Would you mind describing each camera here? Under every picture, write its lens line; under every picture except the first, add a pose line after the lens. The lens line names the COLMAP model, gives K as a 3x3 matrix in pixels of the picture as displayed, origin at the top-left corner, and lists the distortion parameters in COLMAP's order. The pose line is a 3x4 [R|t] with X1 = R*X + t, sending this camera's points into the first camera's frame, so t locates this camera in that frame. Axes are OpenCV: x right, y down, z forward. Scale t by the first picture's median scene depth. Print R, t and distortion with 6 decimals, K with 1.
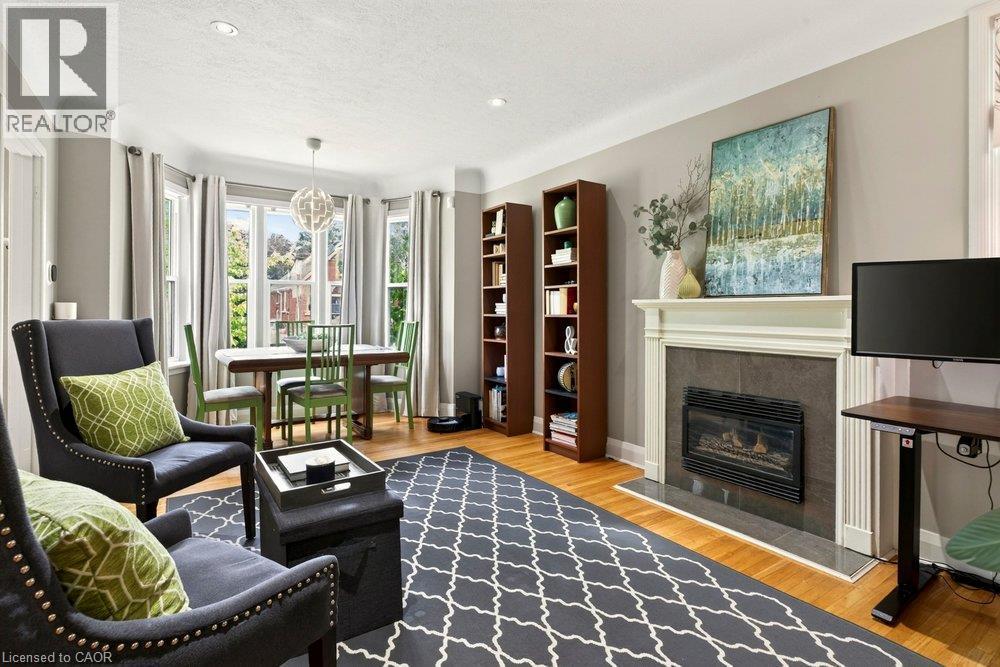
lens RADIAL K [[487.6, 0, 494.7], [0, 487.6, 311.5], [0, 0, 1]] dist [-0.000848, -0.000138]
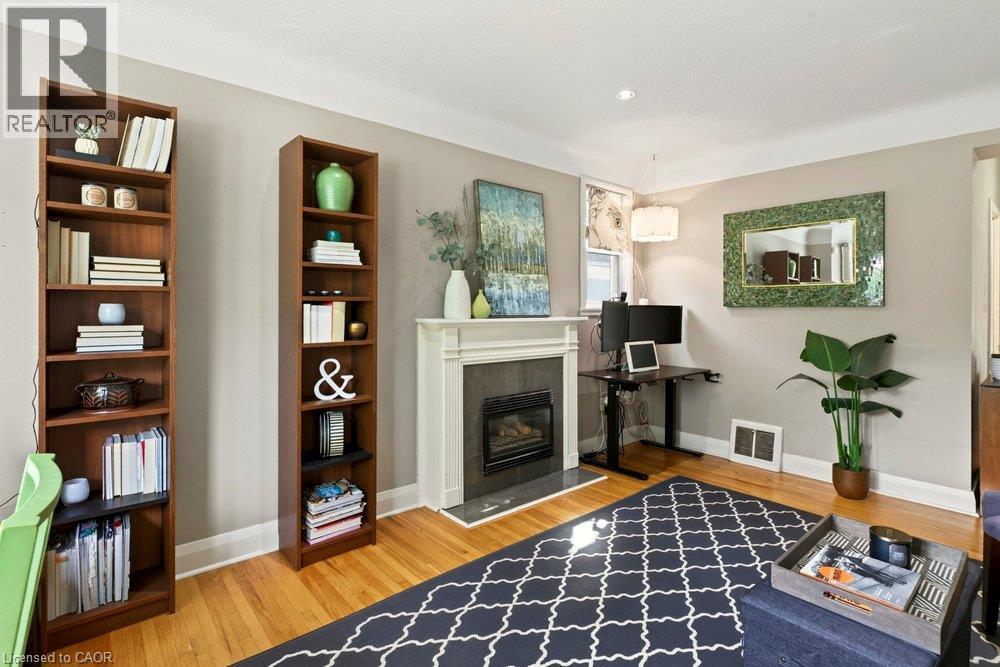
lens RADIAL K [[487.6, 0, 494.7], [0, 487.6, 311.5], [0, 0, 1]] dist [-0.000848, -0.000138]
pose [[-0.110985, -0.008227, 0.993788, -0.647309], [-0.000367, 0.999966, 0.008237, -0.048056], [-0.993822, 0.000549, -0.110984, 1.035779]]
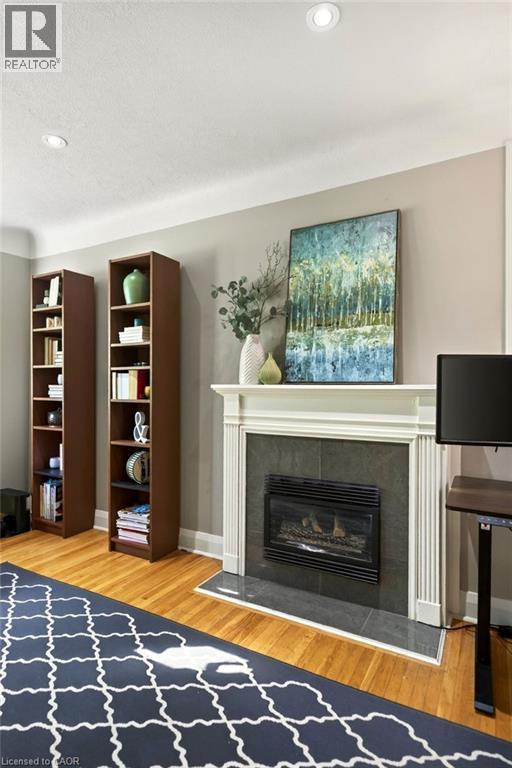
lens RADIAL K [[418.1, 0, 255.0], [0, 418.1, 388.7], [0, 0, 1]] dist [-0.004607, -0.000439]
pose [[0.893256, 0.003451, 0.449535, -0.006637], [-0.003328, 0.999994, -0.001066, -0.015962], [-0.449536, -0.000544, 0.893262, 0.248363]]
